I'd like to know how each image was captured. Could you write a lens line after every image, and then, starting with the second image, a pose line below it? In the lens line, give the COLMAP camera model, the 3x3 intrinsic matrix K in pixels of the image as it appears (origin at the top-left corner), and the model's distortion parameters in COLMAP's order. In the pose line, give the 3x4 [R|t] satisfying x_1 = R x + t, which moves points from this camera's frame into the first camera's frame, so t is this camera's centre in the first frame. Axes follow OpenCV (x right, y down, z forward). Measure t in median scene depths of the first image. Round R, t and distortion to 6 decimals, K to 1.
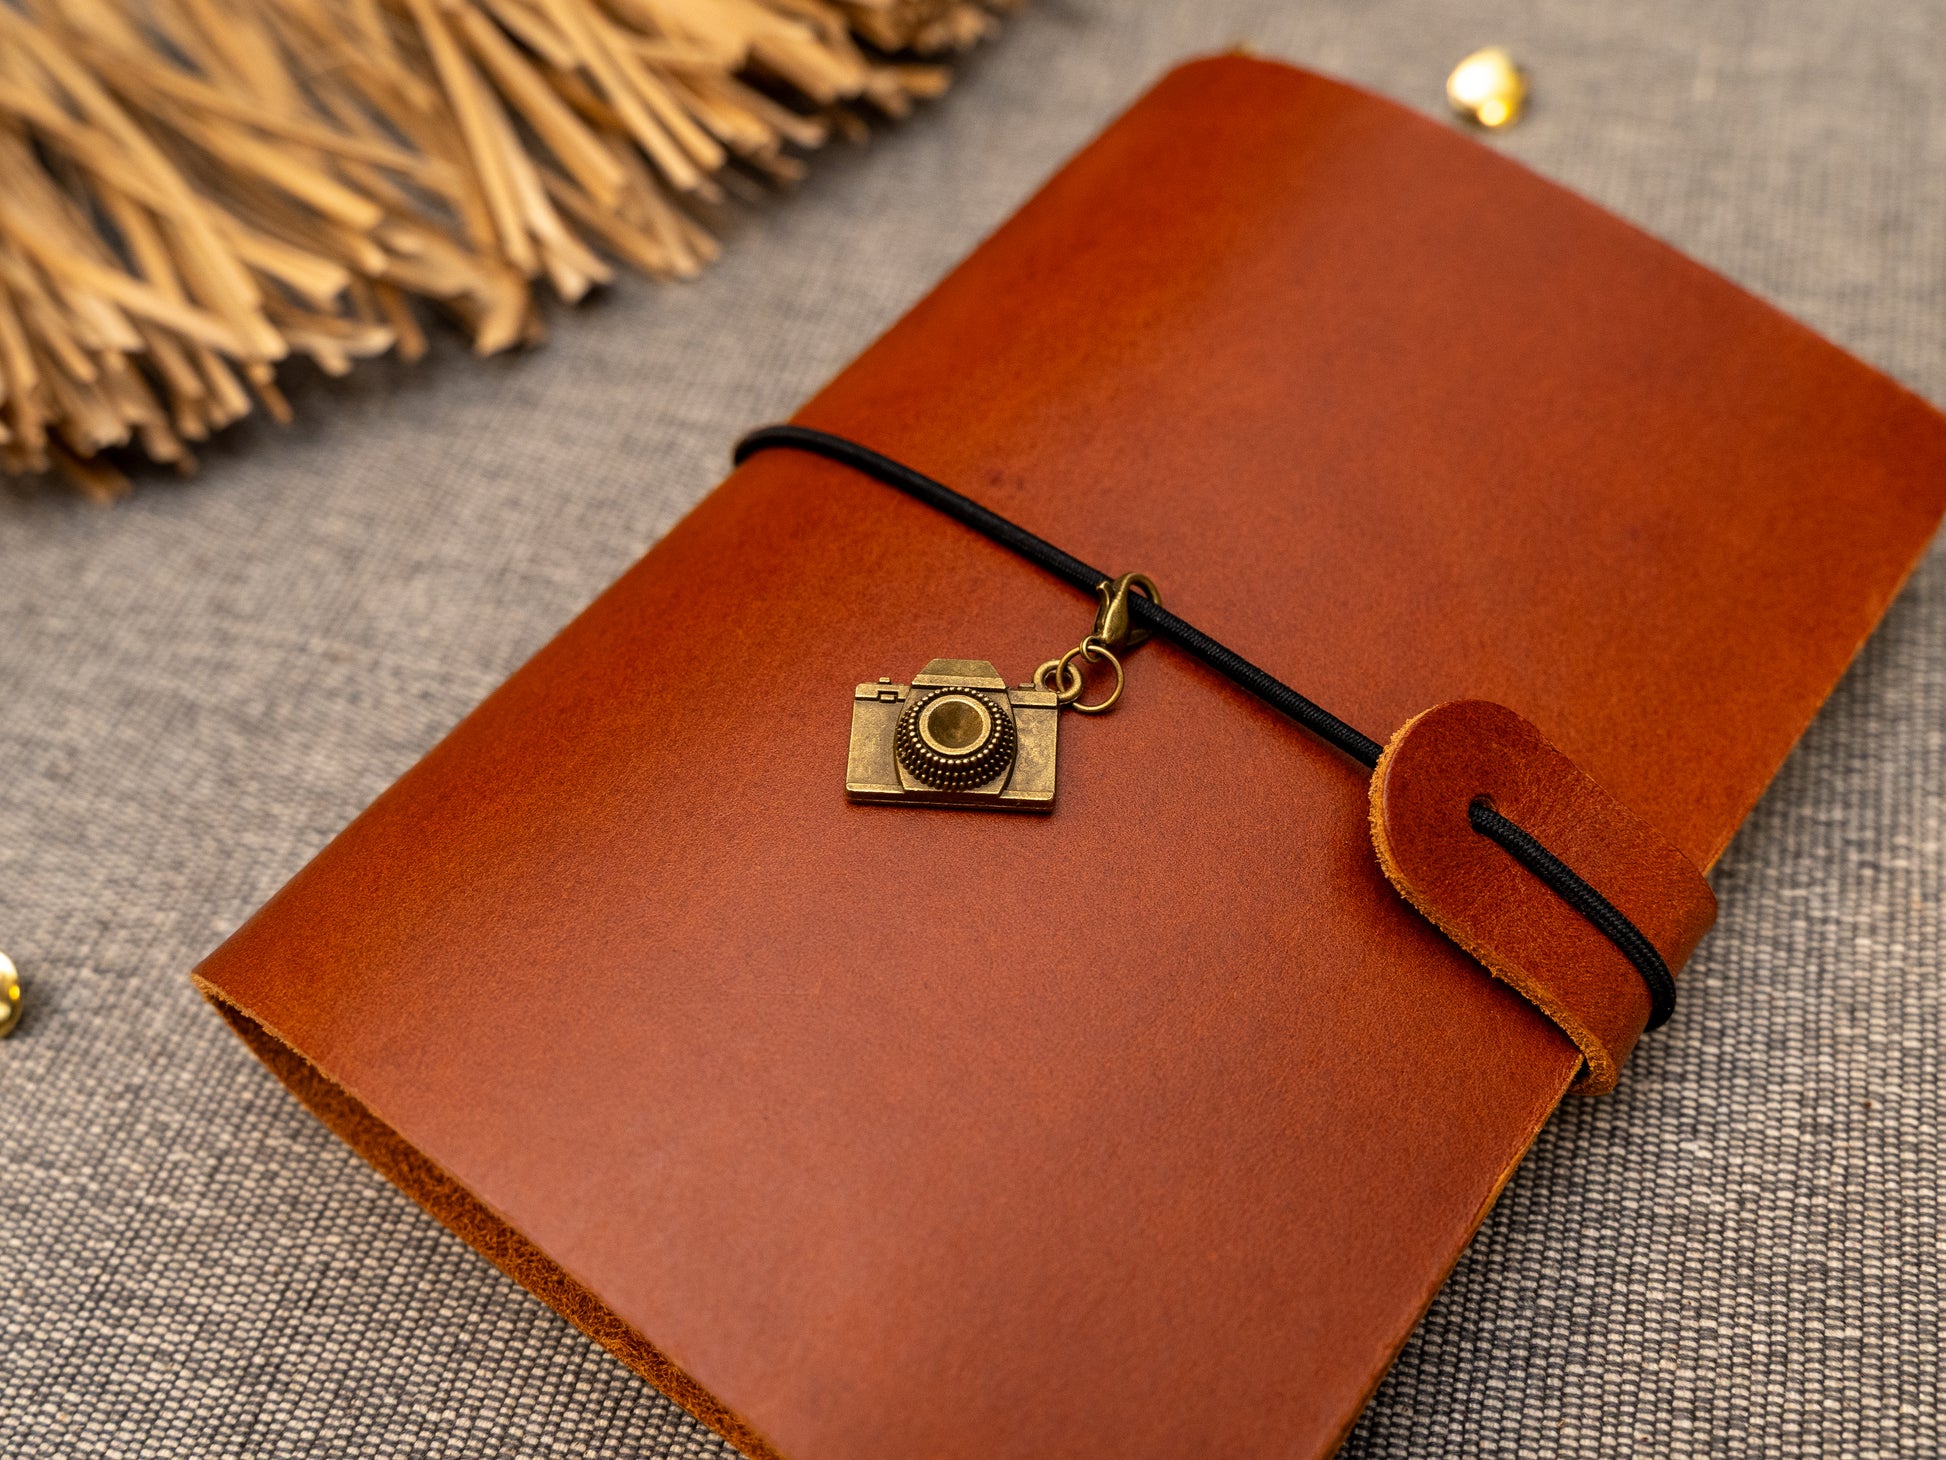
lens RADIAL K [[2130.4, 0, 984.9], [0, 2130.4, 707.7], [0, 0, 1]] dist [0.007148, 0.000000]
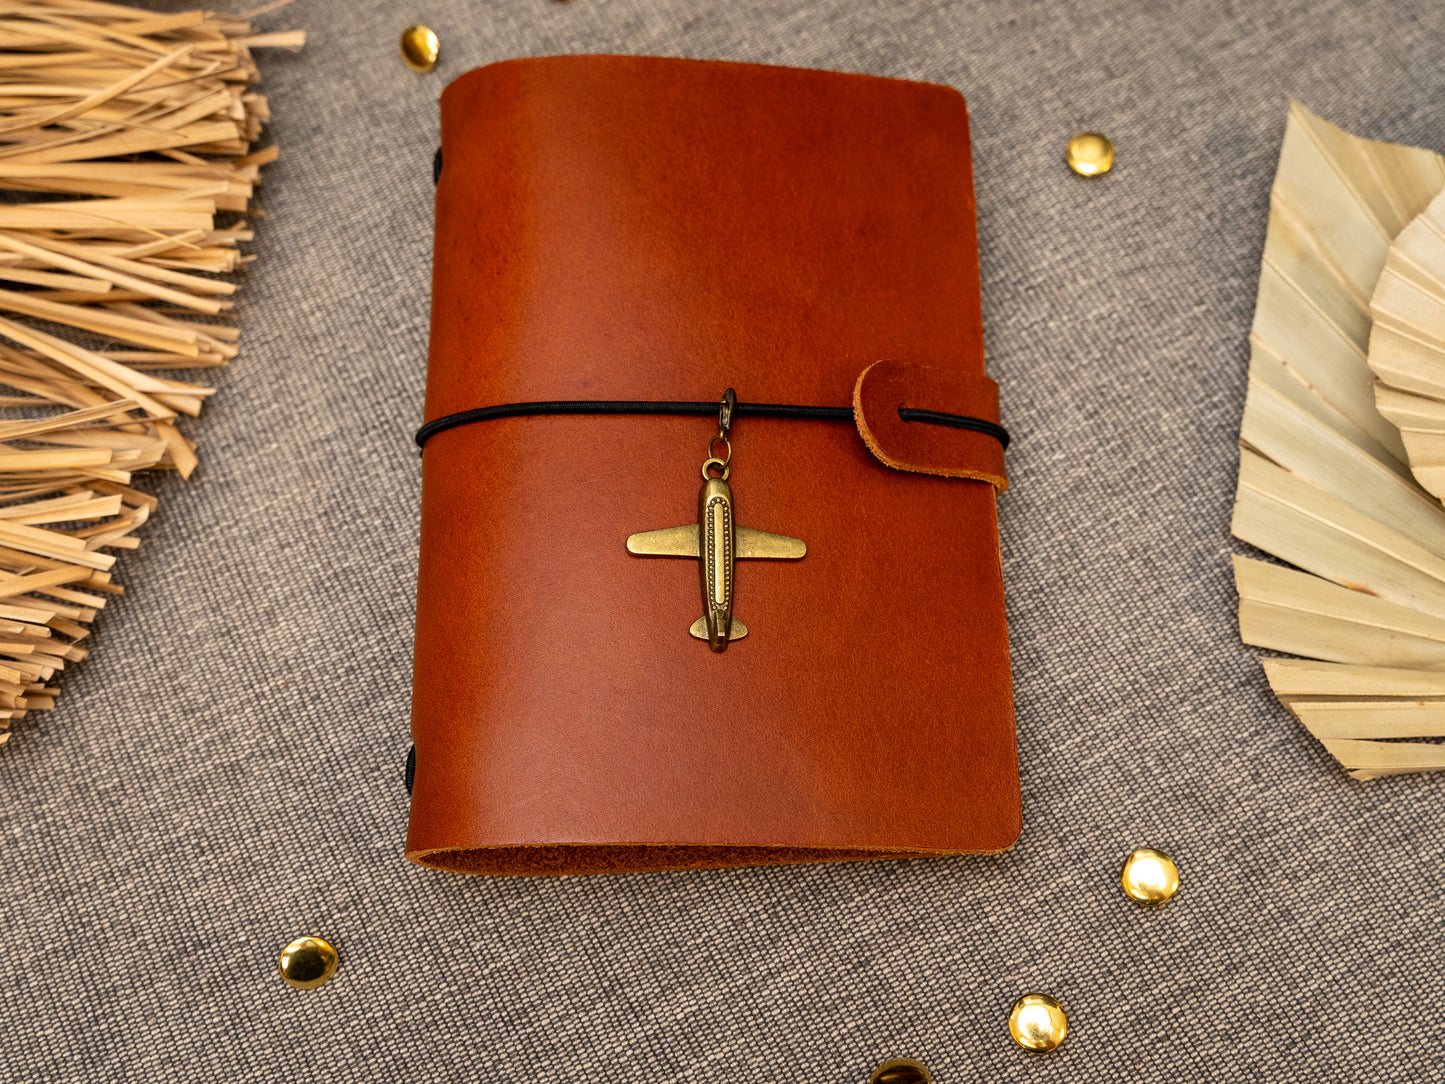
lens RADIAL K [[1874.6, 0, 734.8], [0, 1874.6, 505.6], [0, 0, 1]] dist [0.009371, 0.000000]
pose [[0.733799, -0.602541, 0.313820, -0.521638], [0.516446, 0.794862, 0.318558, -0.517356], [-0.441387, -0.071686, 0.894449, -0.541022]]
